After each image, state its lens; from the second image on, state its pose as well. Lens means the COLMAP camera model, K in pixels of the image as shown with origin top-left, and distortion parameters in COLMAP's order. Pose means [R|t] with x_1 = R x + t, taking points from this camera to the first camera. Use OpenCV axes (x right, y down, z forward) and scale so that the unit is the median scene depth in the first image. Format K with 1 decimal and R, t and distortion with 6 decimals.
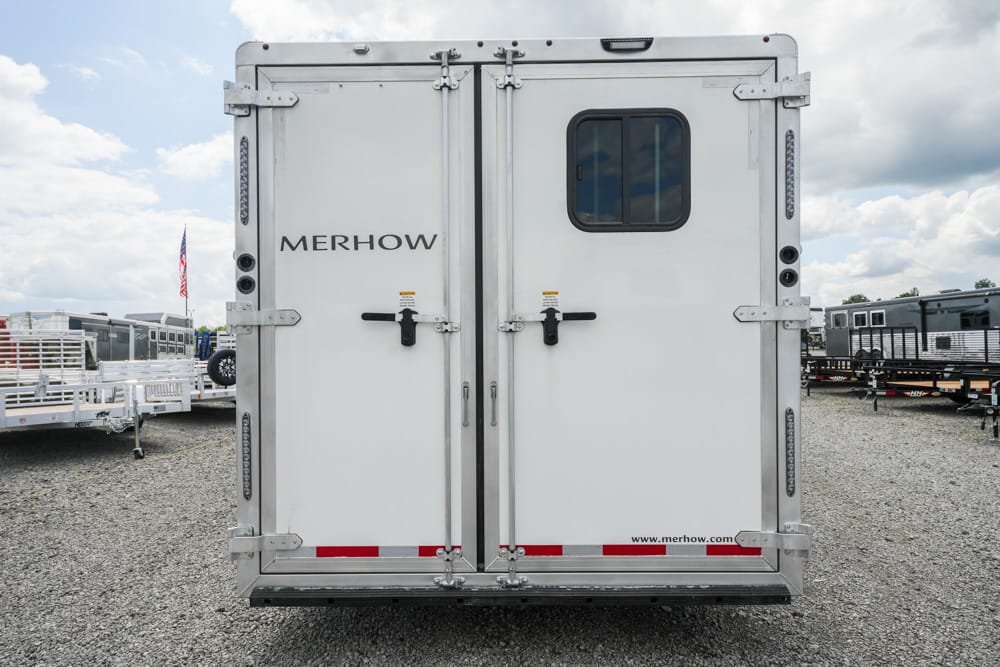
lens RADIAL K [[593.7, 0, 497.4], [0, 593.7, 328.2], [0, 0, 1]] dist [0.008904, 0.002344]
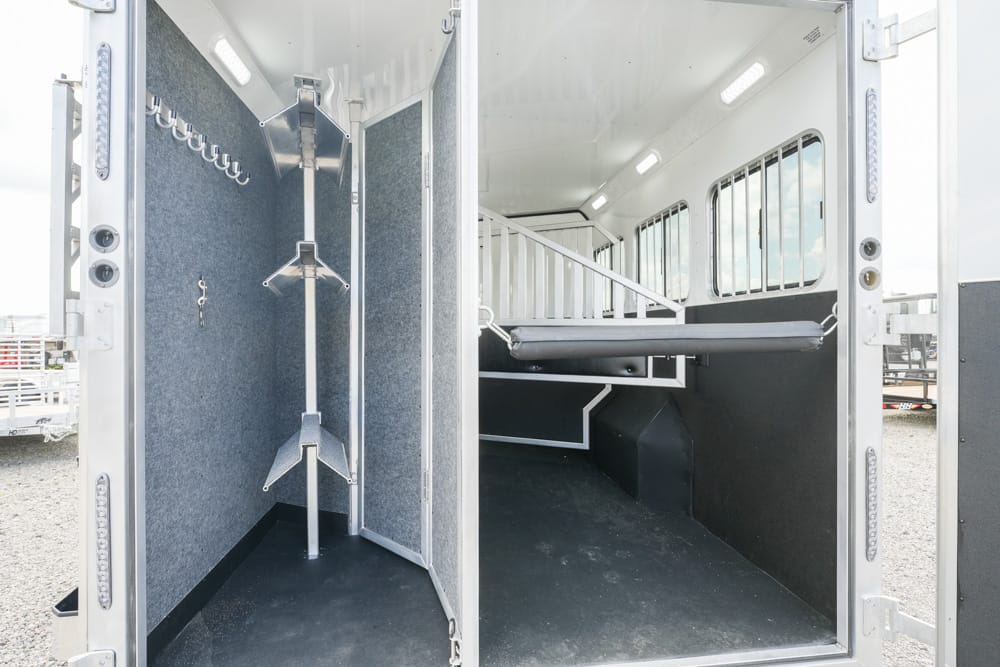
lens RADIAL K [[466.3, 0, 490.7], [0, 466.3, 327.8], [0, 0, 1]] dist [0.004895, -0.000604]
pose [[0.993682, 0.005915, 0.112078, -0.048274], [-0.005022, 0.999953, -0.008250, -0.009478], [-0.112121, 0.007635, 0.993665, 0.326862]]
